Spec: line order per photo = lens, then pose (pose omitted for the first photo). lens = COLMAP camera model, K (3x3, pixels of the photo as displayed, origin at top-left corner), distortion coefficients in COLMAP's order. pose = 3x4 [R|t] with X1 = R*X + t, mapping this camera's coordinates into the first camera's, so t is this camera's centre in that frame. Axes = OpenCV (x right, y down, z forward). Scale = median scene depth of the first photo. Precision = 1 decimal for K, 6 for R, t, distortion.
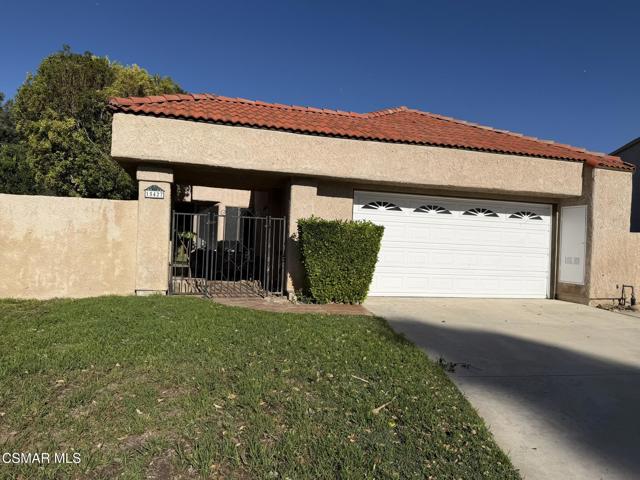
lens RADIAL K [[442.3, 0, 320.0], [0, 442.3, 240.0], [0, 0, 1]] dist [0.090477, -0.127612]
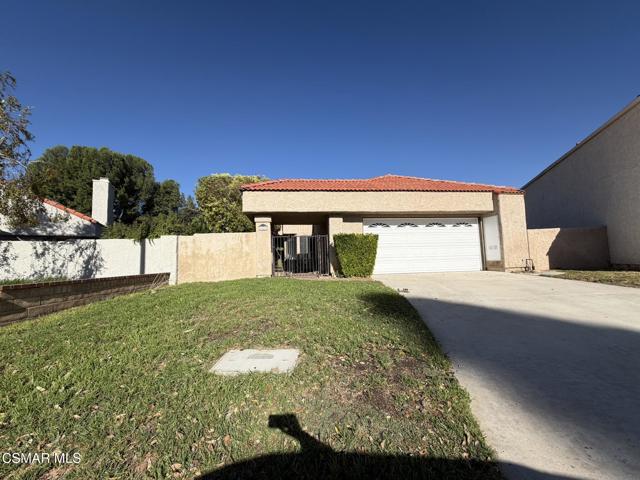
lens RADIAL K [[254.8, 0, 320.0], [0, 254.8, 240.0], [0, 0, 1]] dist [-0.000407, 0.000016]
pose [[0.985317, -0.081085, -0.150255, 0.052211], [0.068935, 0.994046, -0.084384, 0.058955], [0.156202, 0.072788, 0.985039, -0.096651]]
